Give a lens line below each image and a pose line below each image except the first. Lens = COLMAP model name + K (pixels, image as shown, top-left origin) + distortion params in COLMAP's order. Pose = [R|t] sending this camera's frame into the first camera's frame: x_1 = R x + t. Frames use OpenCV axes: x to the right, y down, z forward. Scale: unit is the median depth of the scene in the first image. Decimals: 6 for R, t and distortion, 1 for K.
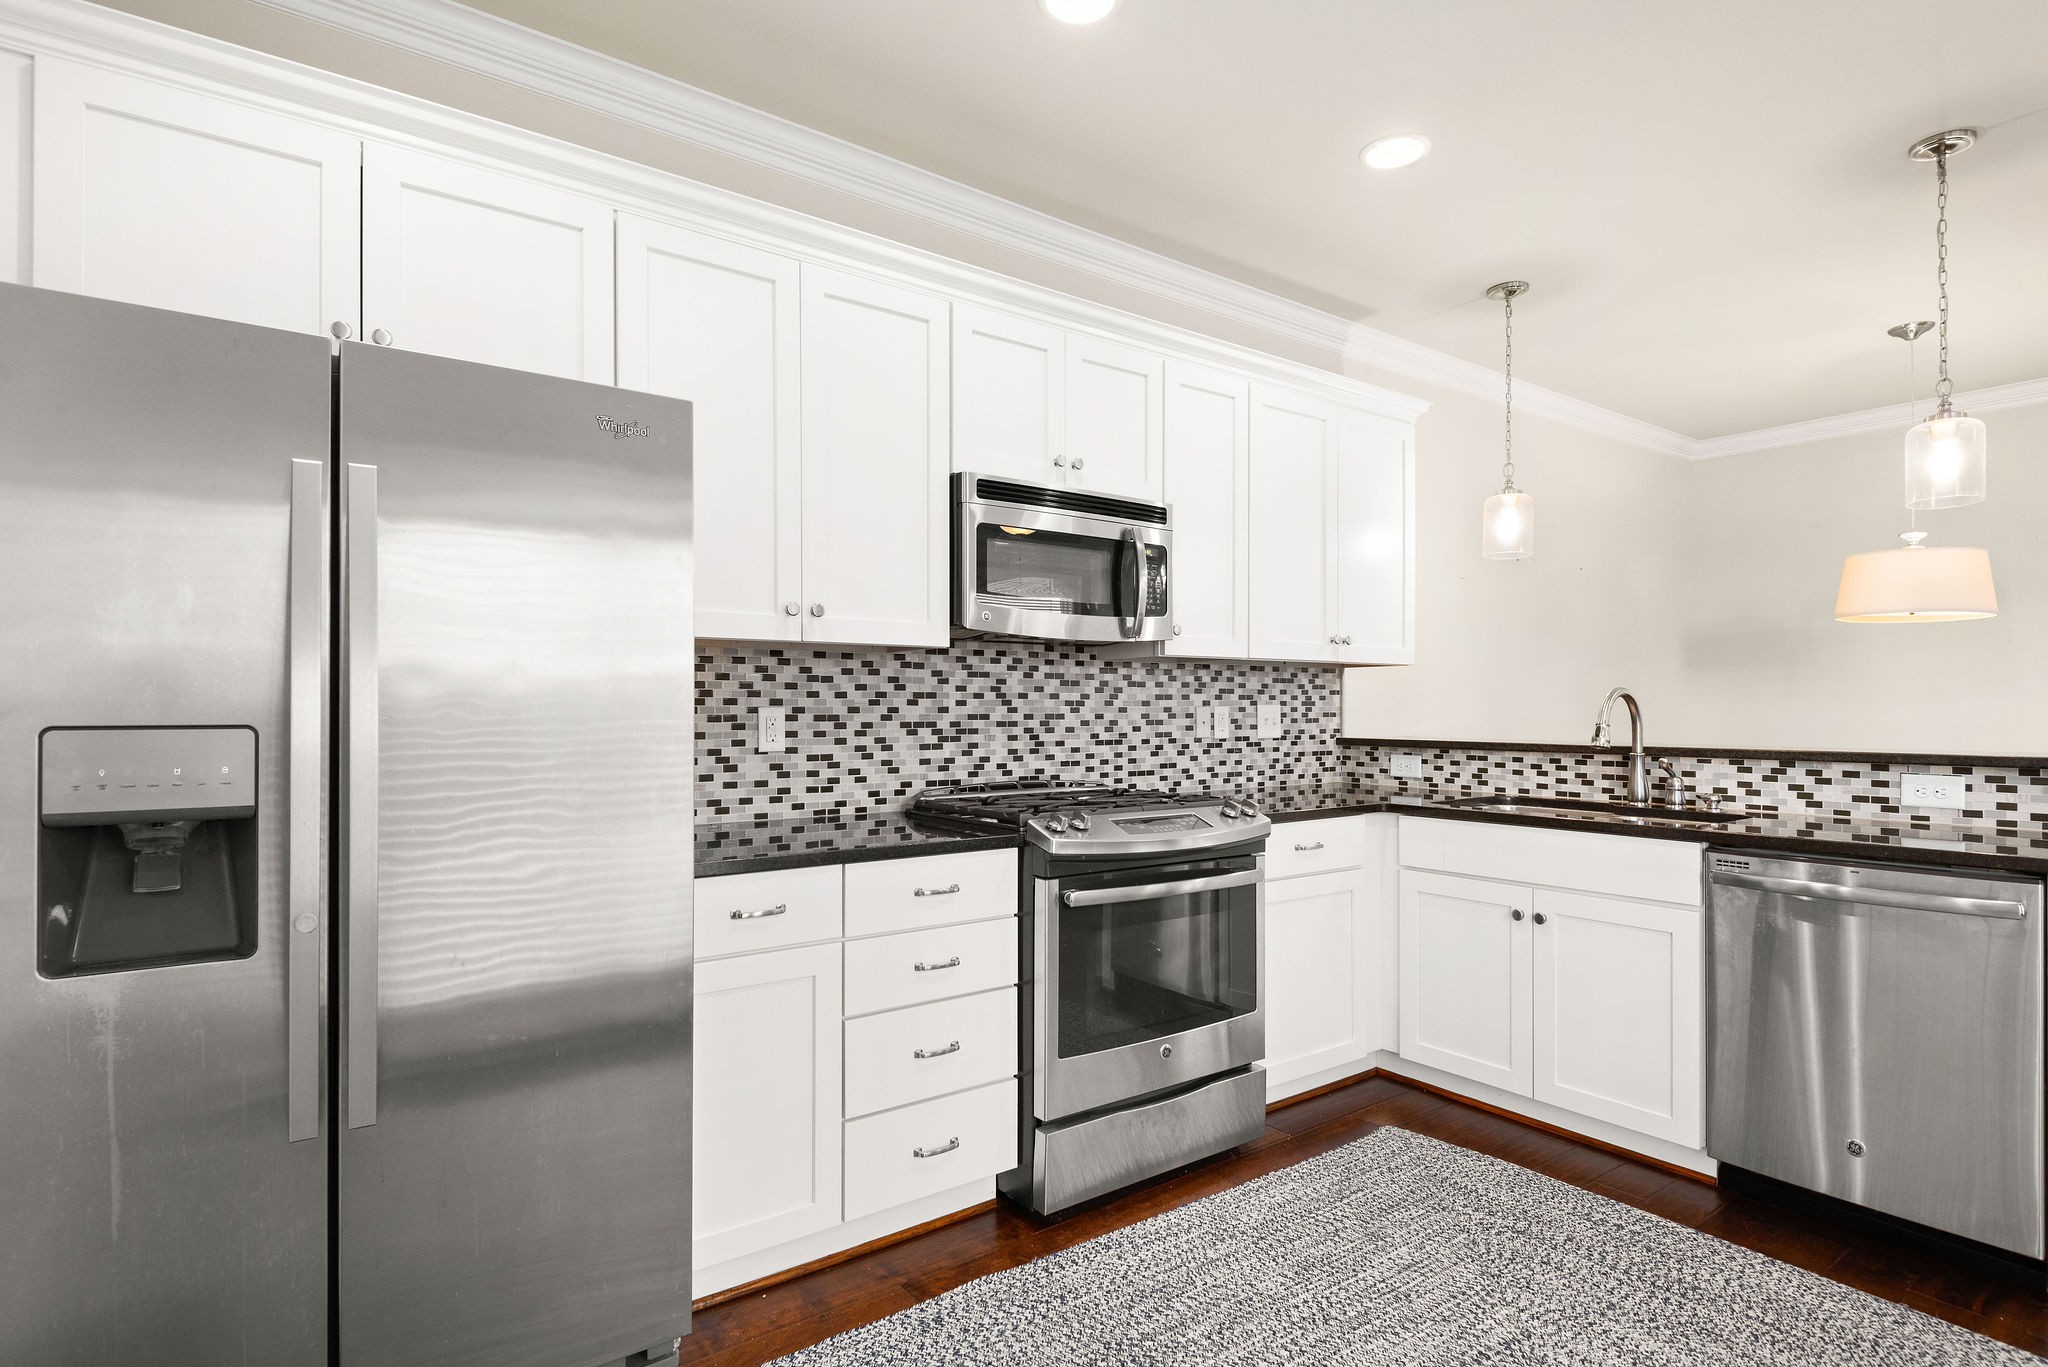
lens RADIAL K [[1040.6, 0, 1009.2], [0, 1040.6, 703.0], [0, 0, 1]] dist [0.014092, -0.009496]
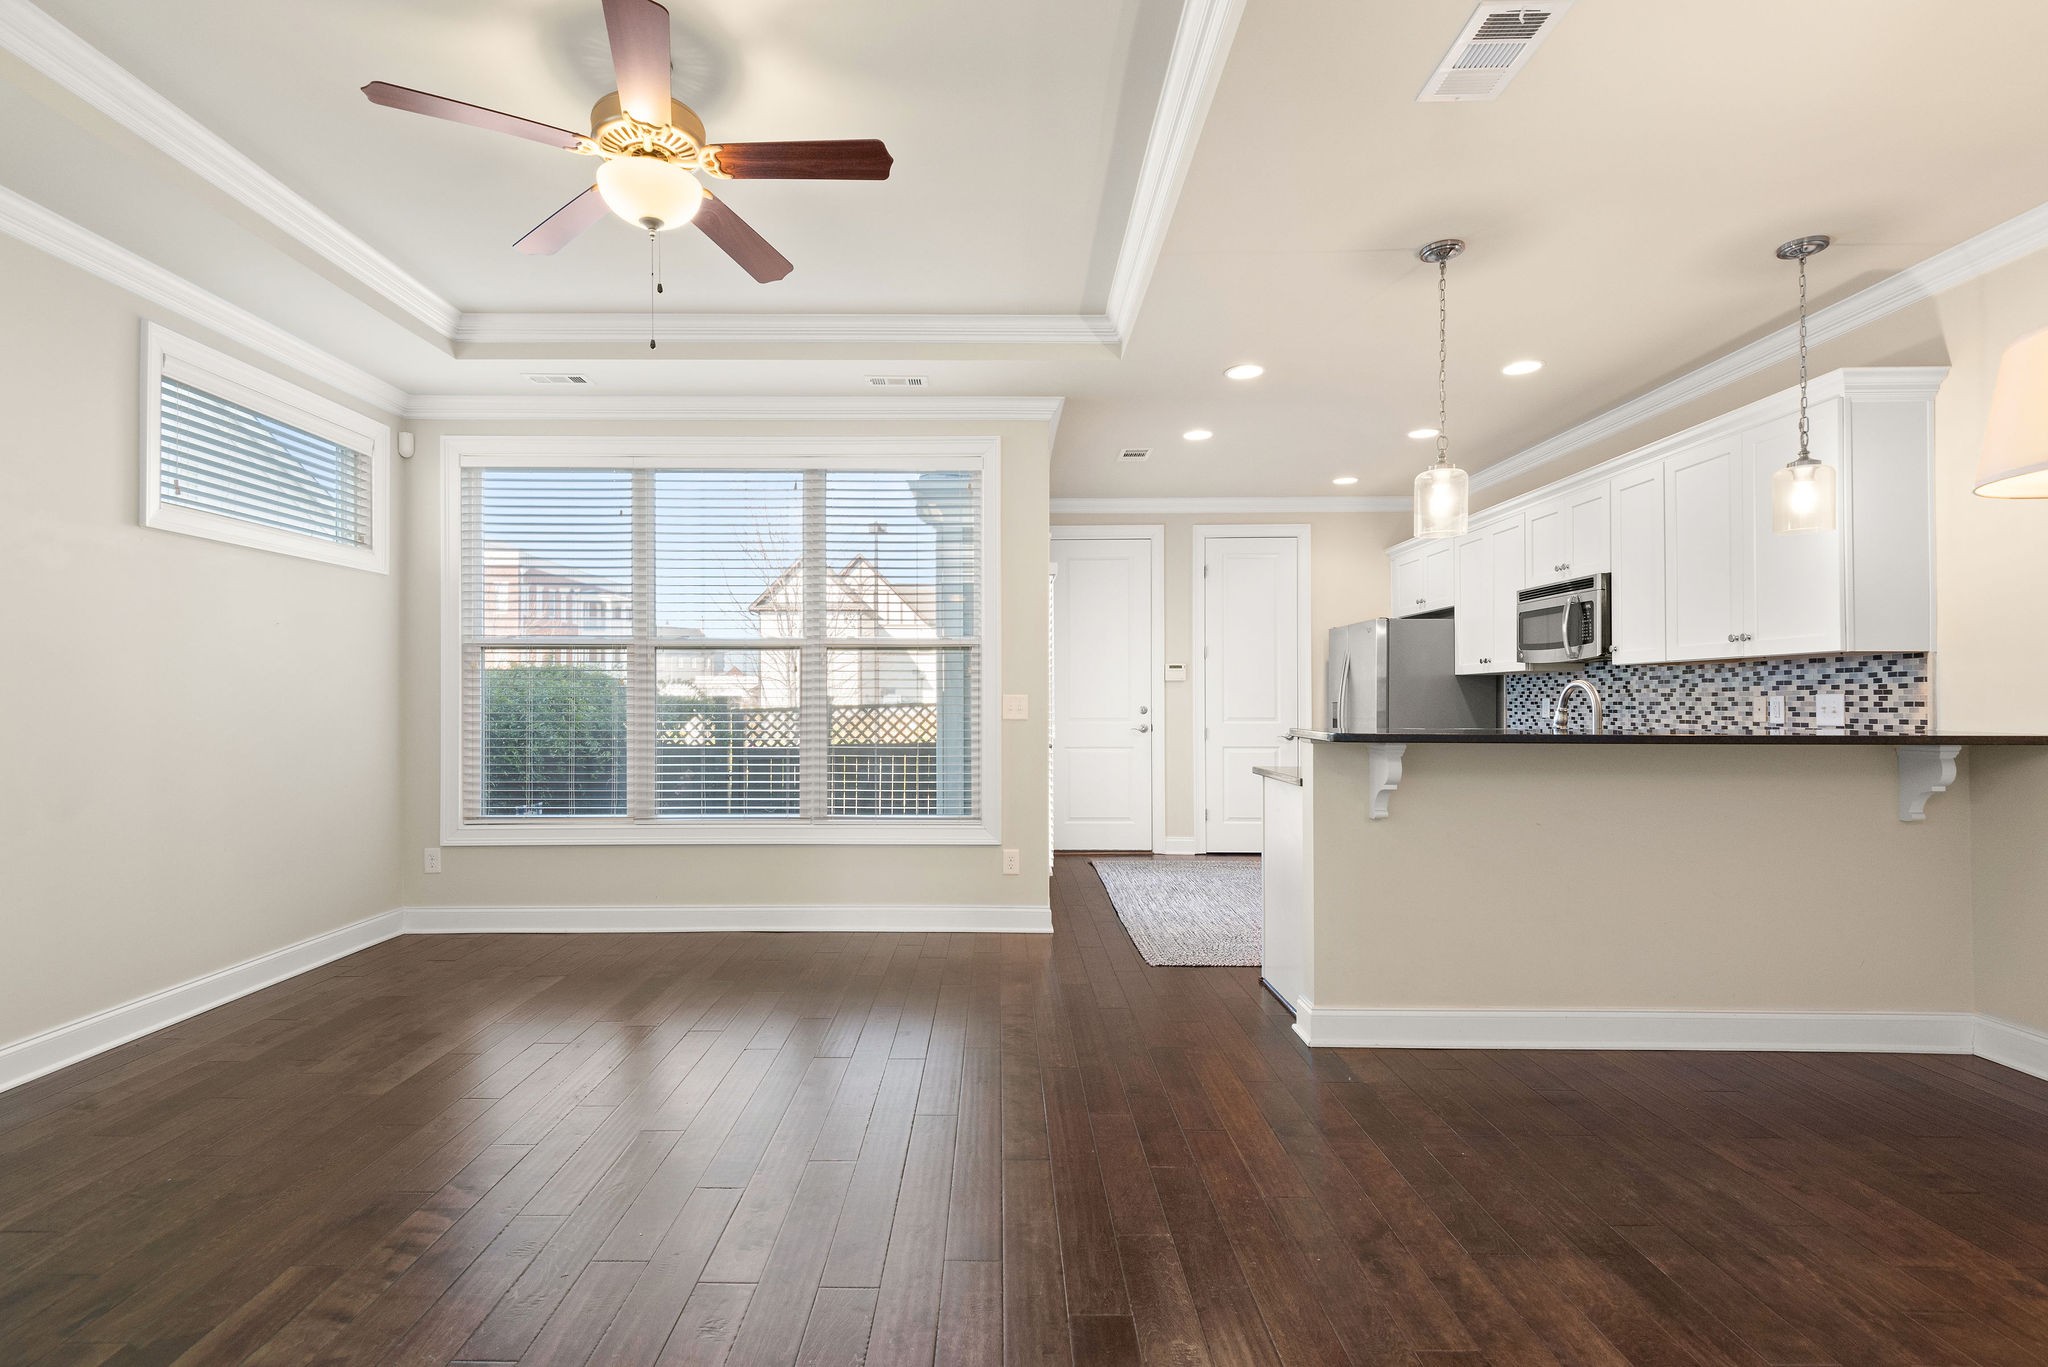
lens RADIAL K [[974.0, 0, 1047.1], [0, 974.0, 687.4], [0, 0, 1]] dist [0.032422, -0.010256]
pose [[-0.555873, -0.012519, -0.831173, 1.849956], [0.002630, 0.999855, -0.016818, 0.011683], [0.831263, -0.011534, -0.555759, 1.095290]]
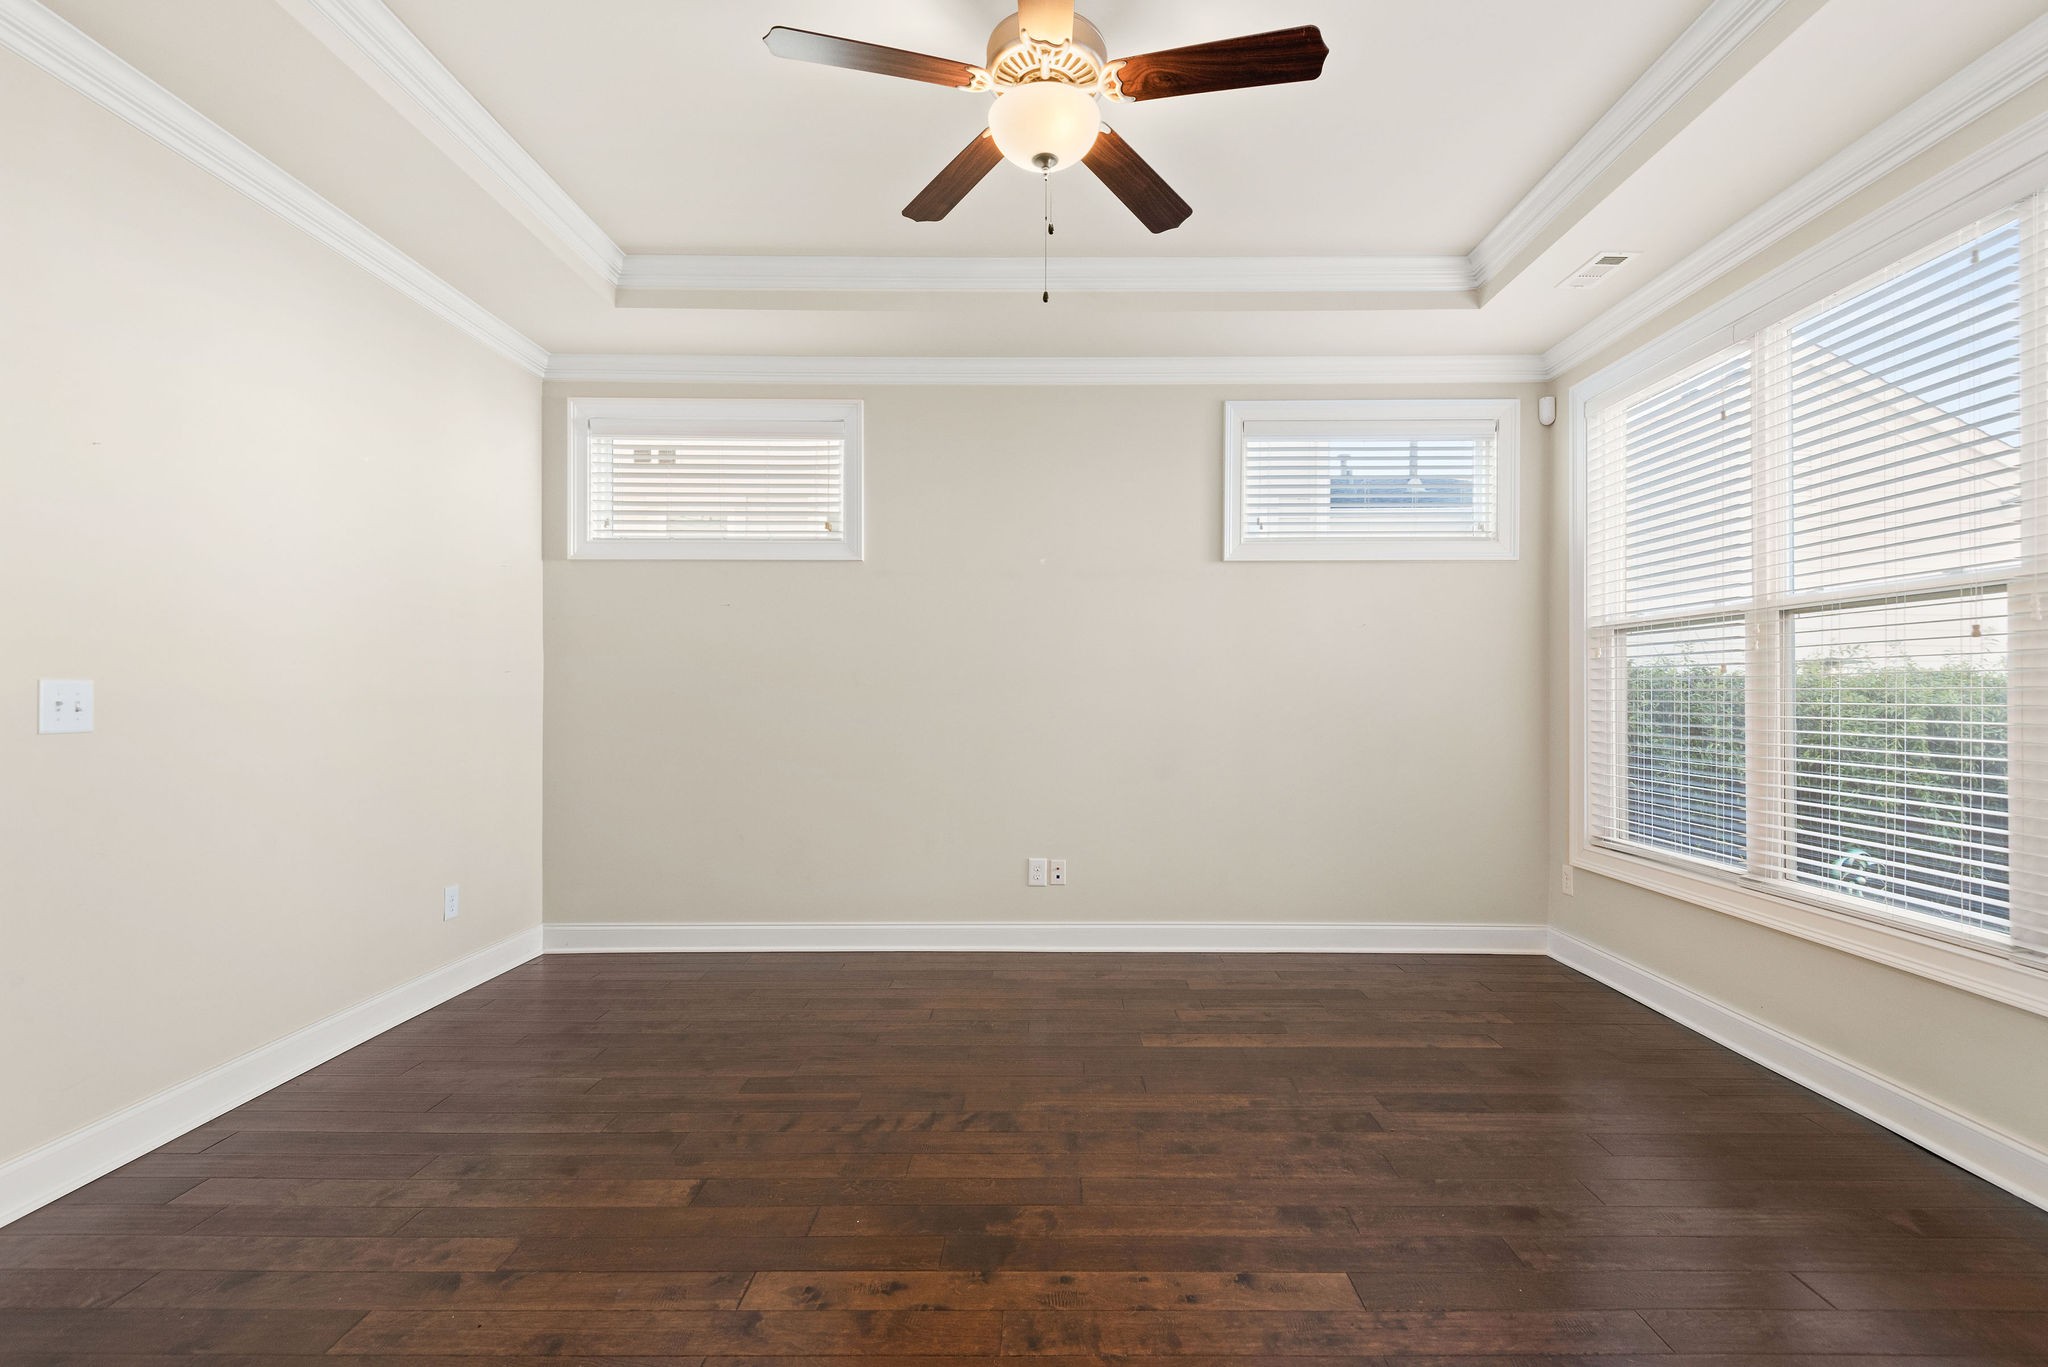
lens RADIAL K [[974.0, 0, 1027.1], [0, 974.0, 708.4], [0, 0, 1]] dist [0.032422, -0.010256]
pose [[-0.804448, -0.010679, 0.593927, 0.910986], [-0.005685, 0.999931, 0.010279, 0.009616], [-0.593996, 0.004892, -0.804453, 0.958369]]
